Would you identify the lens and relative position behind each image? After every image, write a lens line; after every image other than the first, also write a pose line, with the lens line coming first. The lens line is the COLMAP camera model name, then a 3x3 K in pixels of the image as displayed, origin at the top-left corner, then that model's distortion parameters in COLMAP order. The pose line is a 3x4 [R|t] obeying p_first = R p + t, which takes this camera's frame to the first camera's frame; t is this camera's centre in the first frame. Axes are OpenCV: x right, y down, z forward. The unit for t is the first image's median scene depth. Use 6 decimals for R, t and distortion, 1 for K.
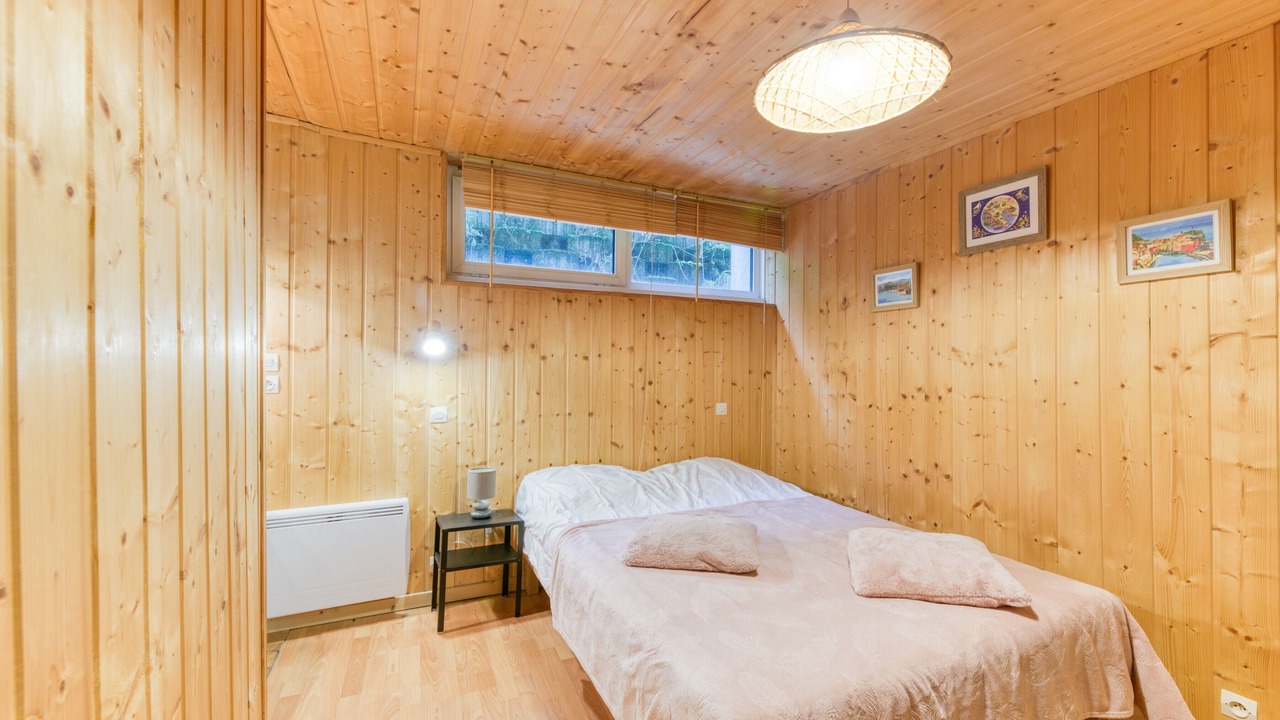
lens RADIAL K [[525.5, 0, 676.7], [0, 525.5, 363.6], [0, 0, 1]] dist [0.001987, 0.000243]
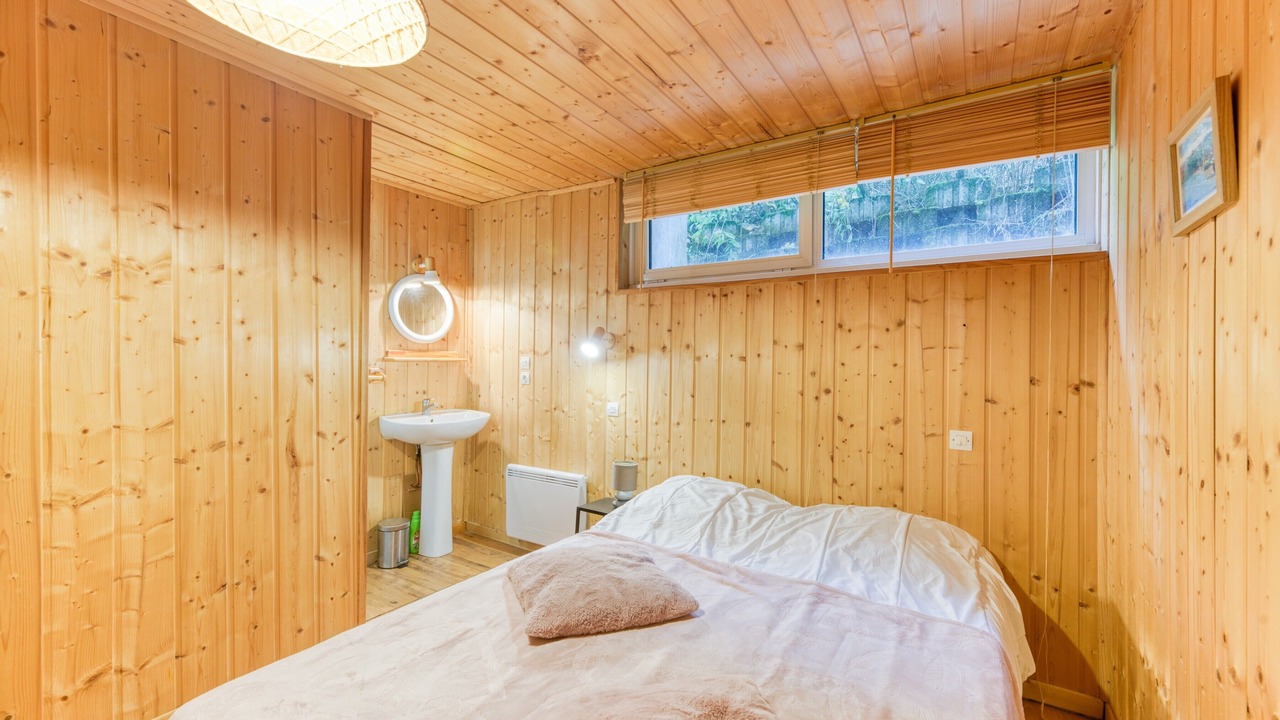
lens RADIAL K [[525.5, 0, 642.5], [0, 525.5, 363.1], [0, 0, 1]] dist [0.001987, 0.000243]
pose [[0.495130, -0.001188, -0.868818, 0.493006], [-0.006330, 0.999968, -0.004974, 0.002122], [0.868796, 0.007962, 0.495107, 0.424455]]
